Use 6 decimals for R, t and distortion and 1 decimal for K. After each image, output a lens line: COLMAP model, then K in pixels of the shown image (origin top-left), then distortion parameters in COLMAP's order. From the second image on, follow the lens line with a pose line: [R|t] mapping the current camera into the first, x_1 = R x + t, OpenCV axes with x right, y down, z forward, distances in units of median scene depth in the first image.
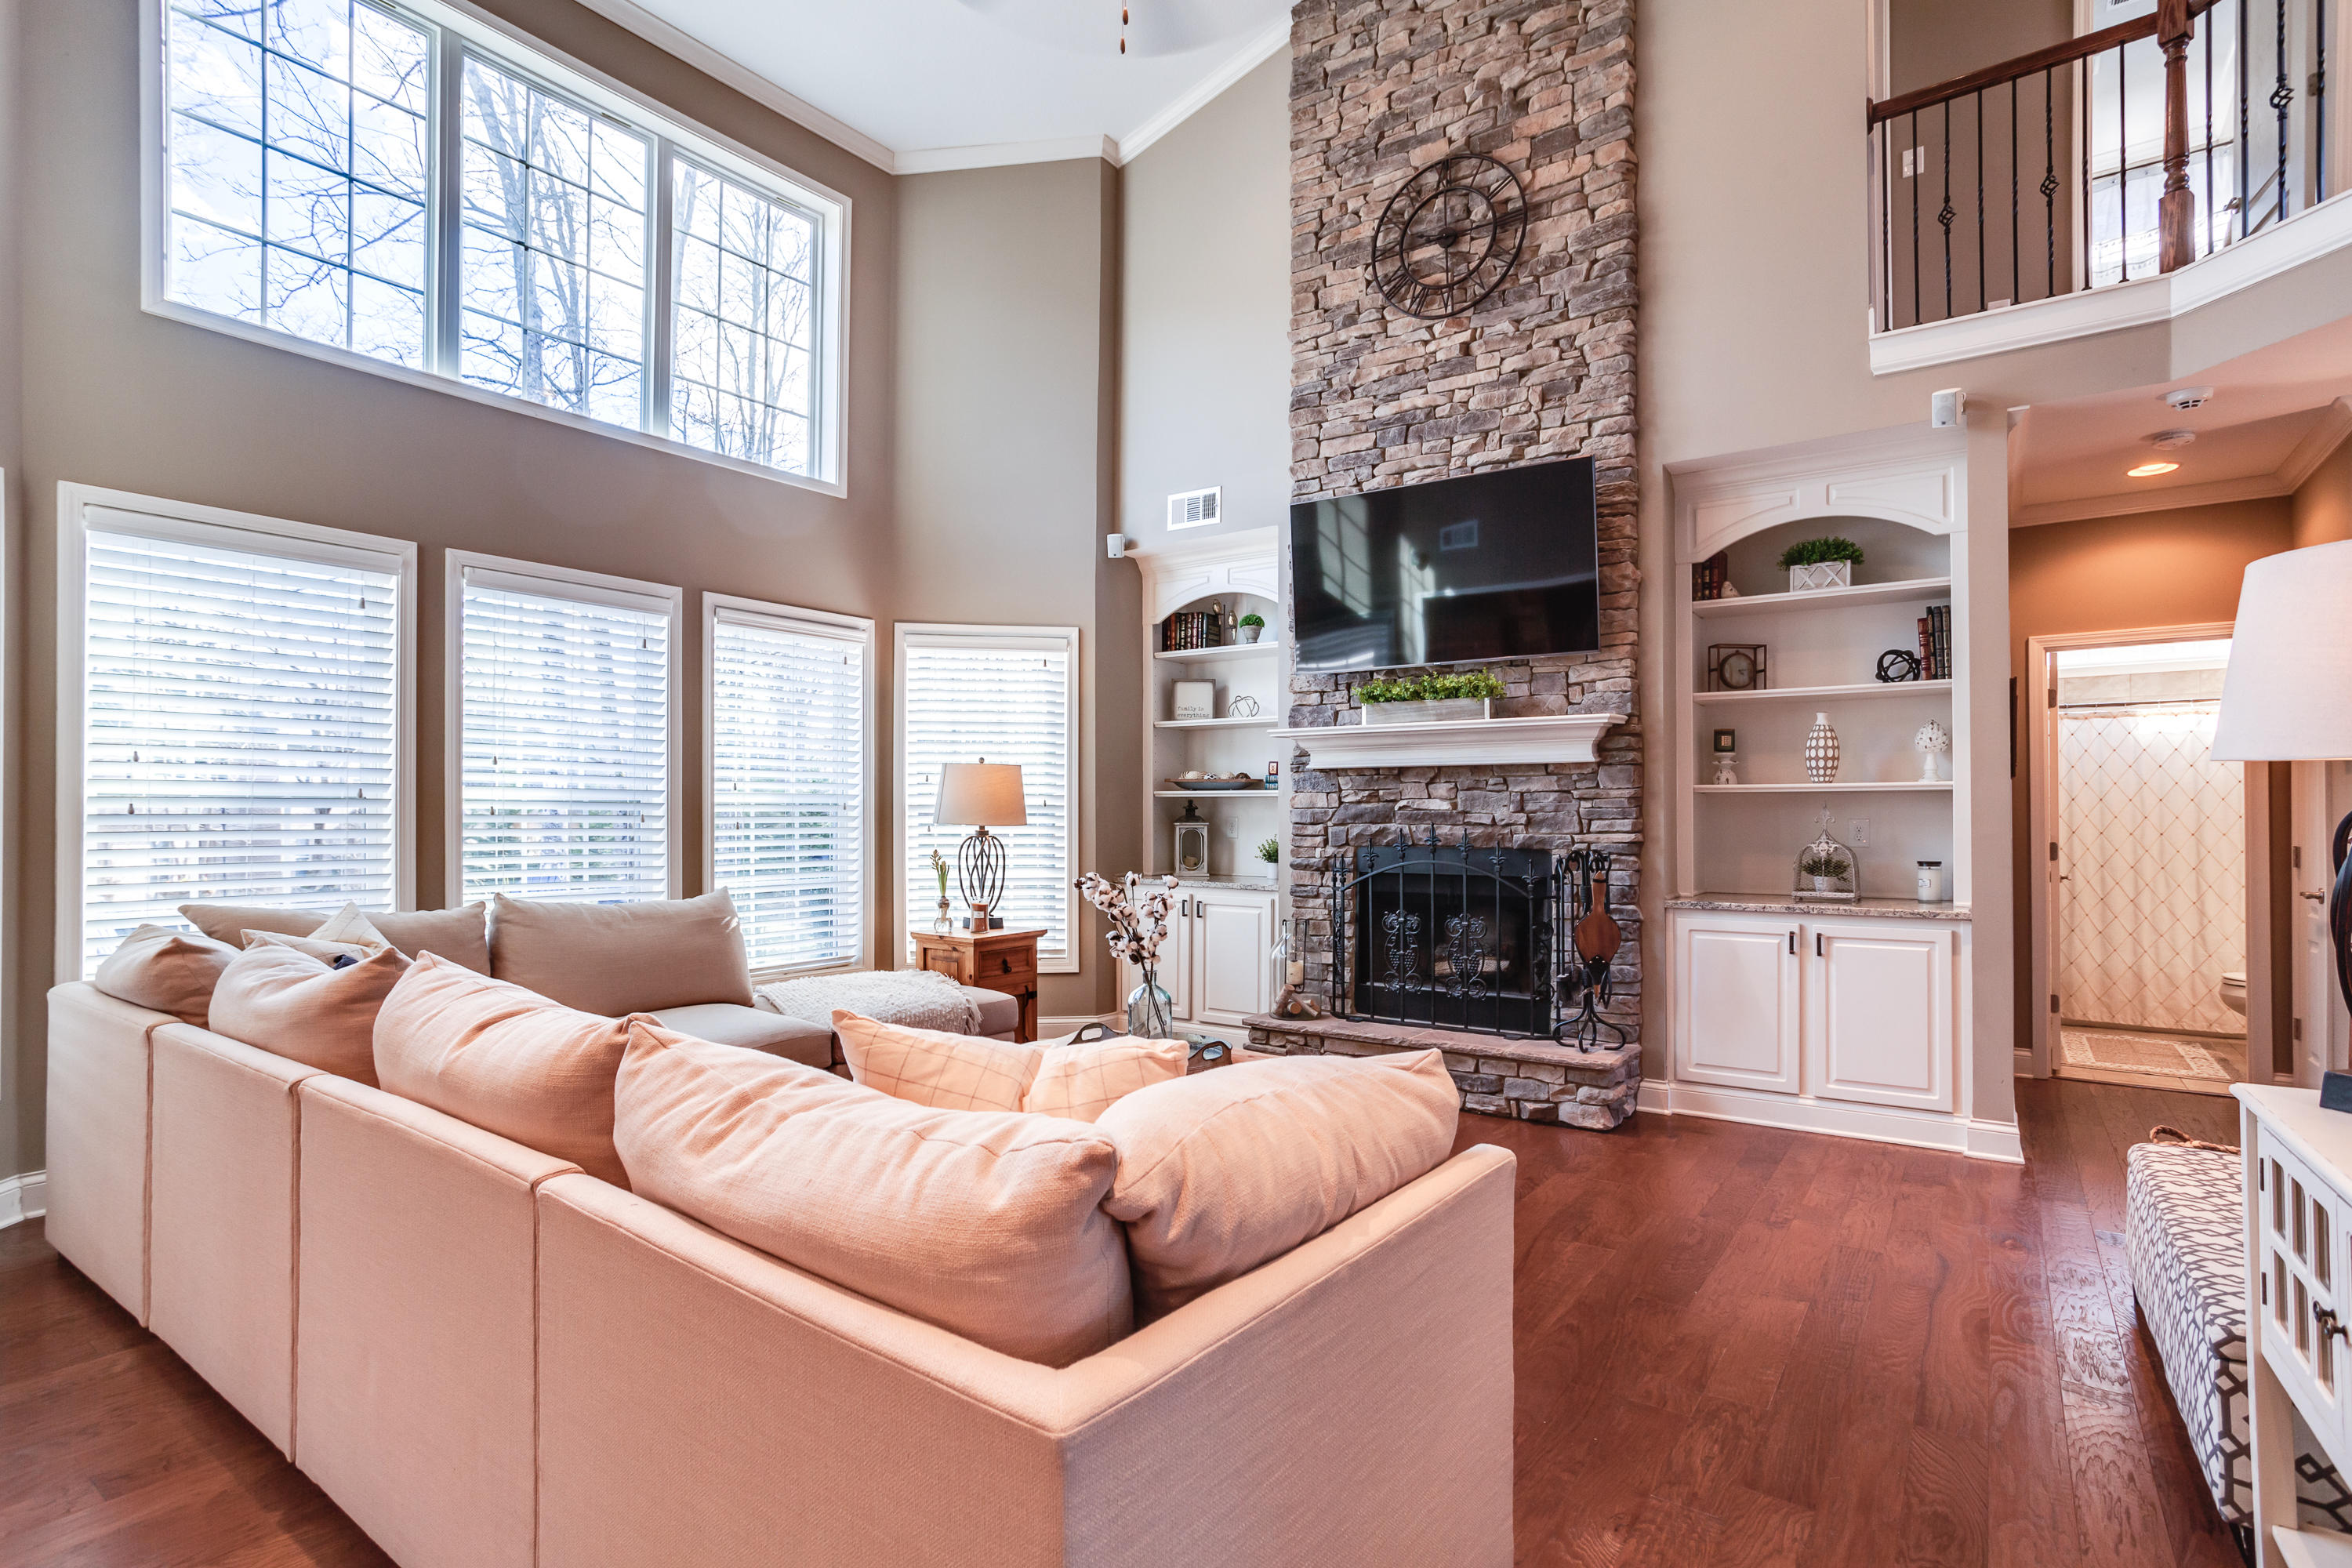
lens RADIAL K [[1160.1, 0, 1191.5], [0, 1160.1, 796.6], [0, 0, 1]] dist [0.001411, 0.000265]
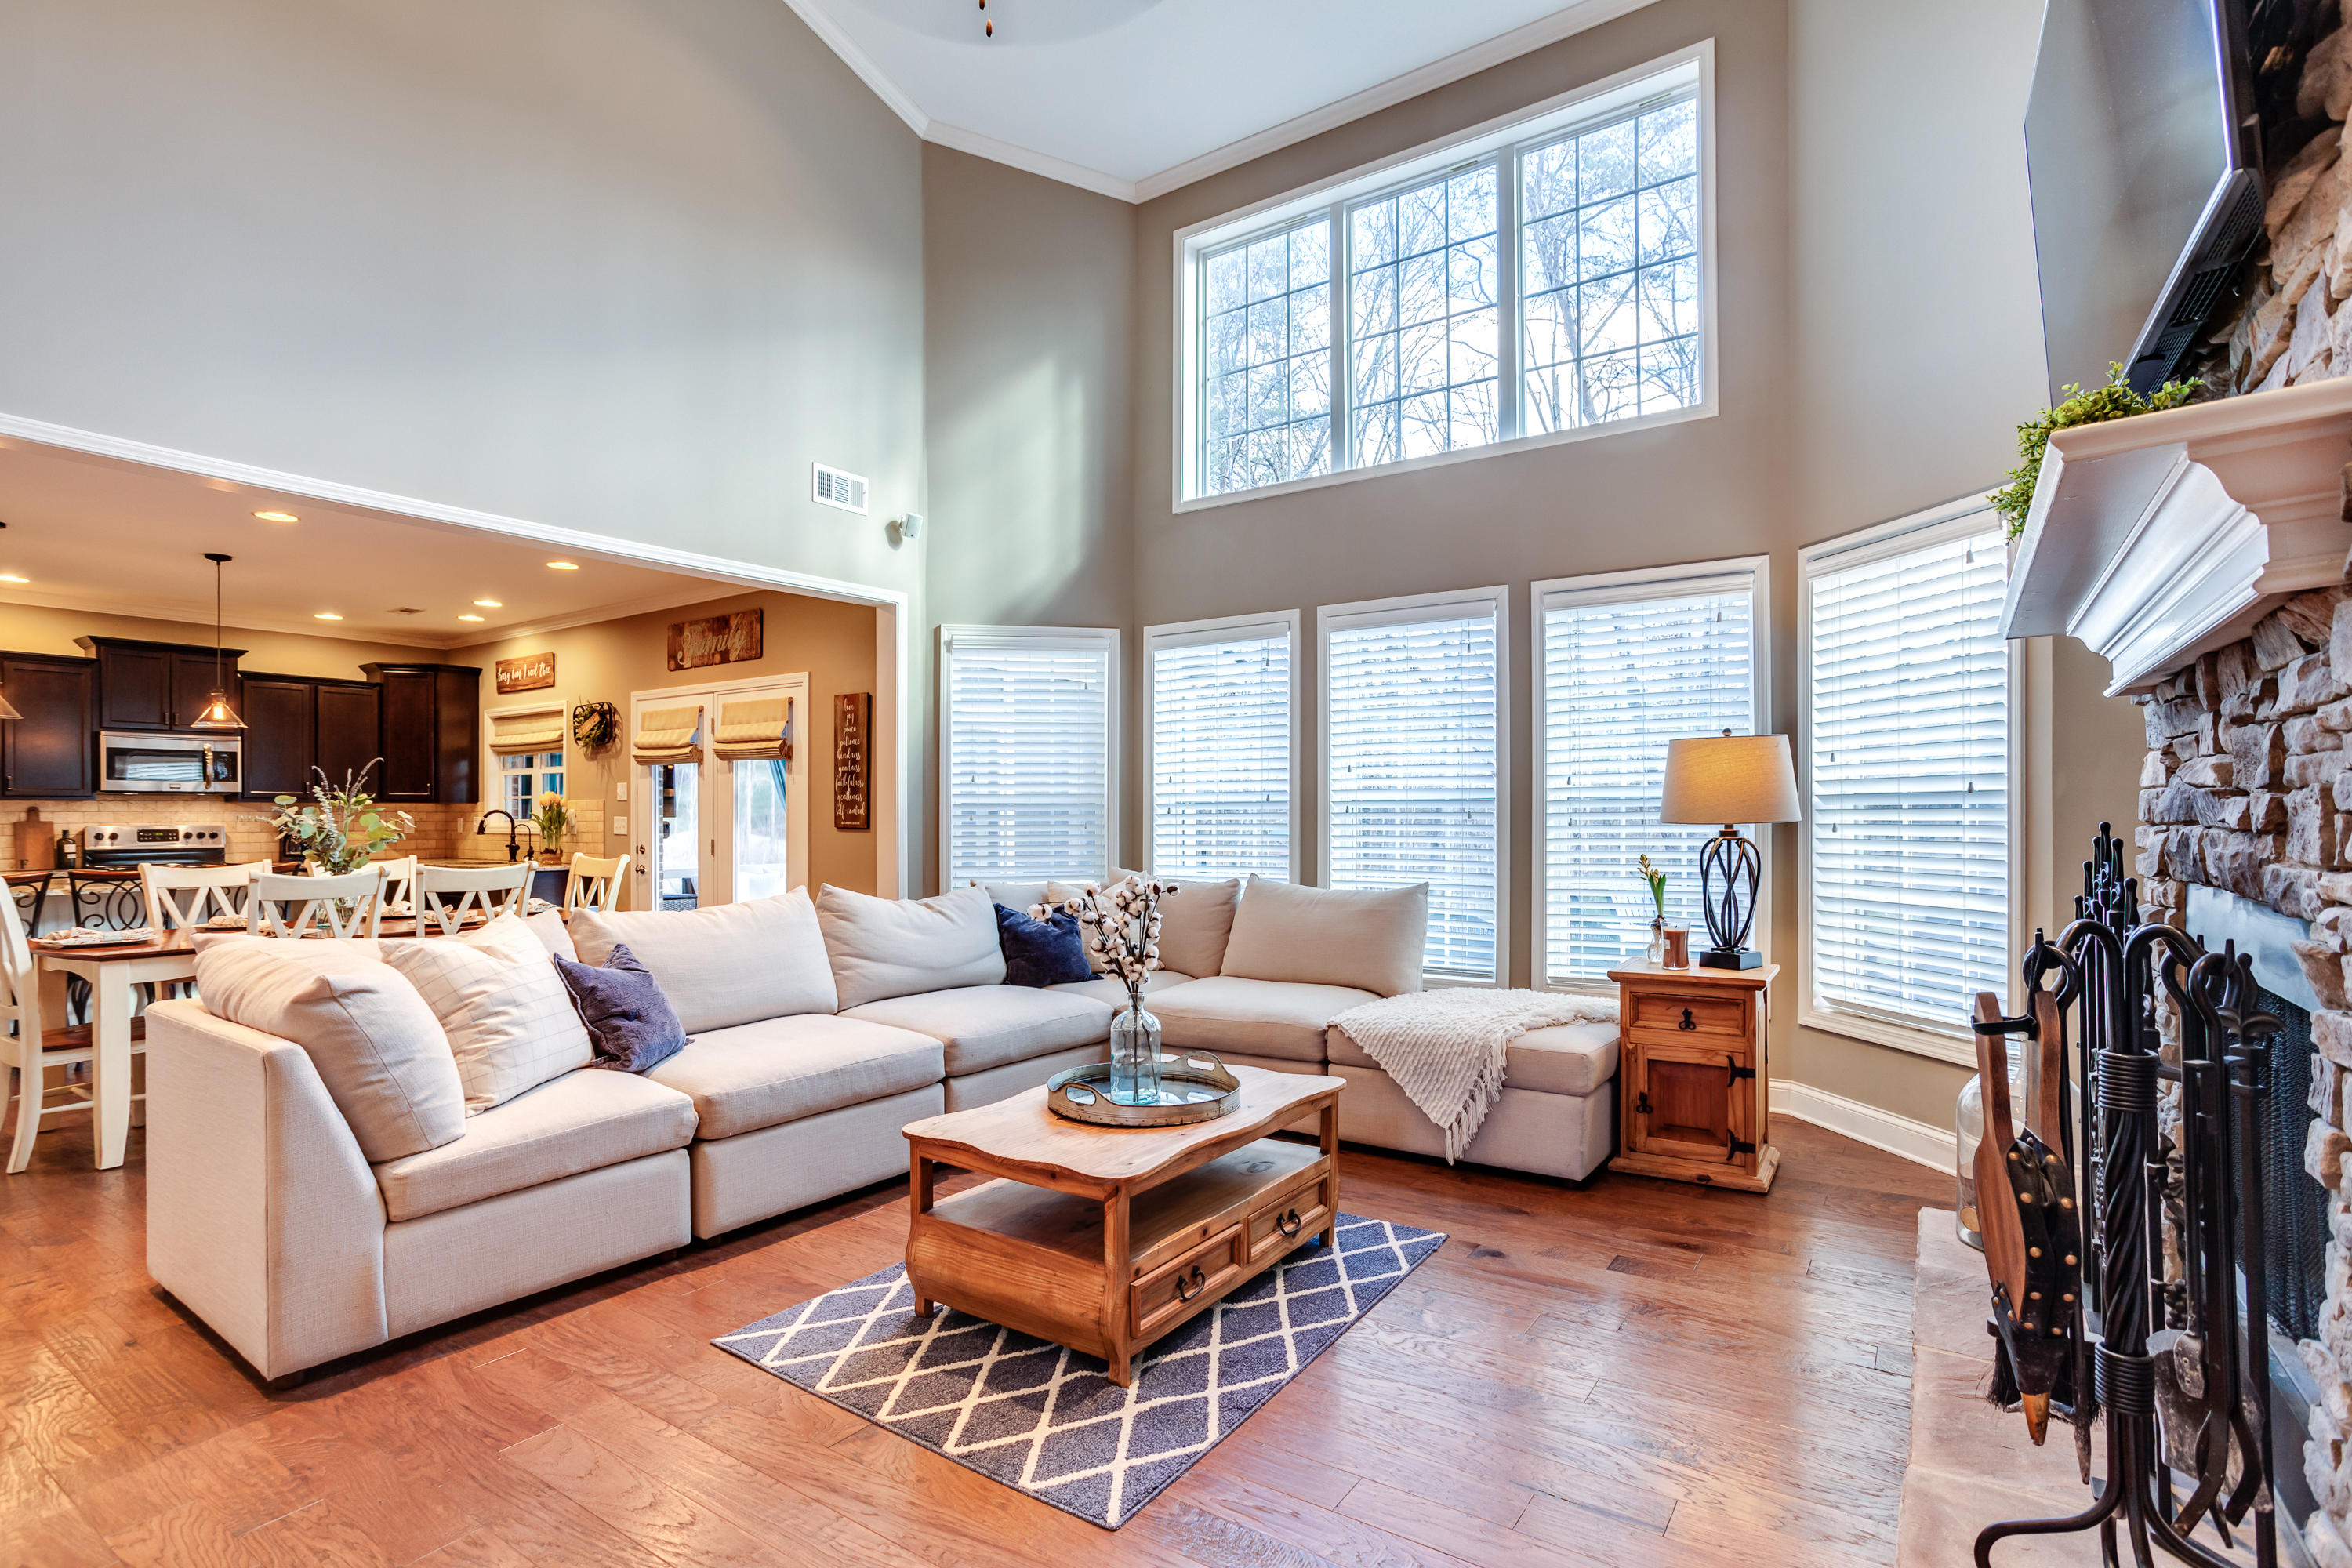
lens RADIAL K [[1160.1, 0, 1193.4], [0, 1160.1, 797.2], [0, 0, 1]] dist [0.001411, 0.000265]
pose [[0.068466, -0.017416, -0.997501, 0.540335], [0.023390, 0.999601, -0.015847, 0.013117], [0.997379, -0.022247, 0.068846, 0.654635]]
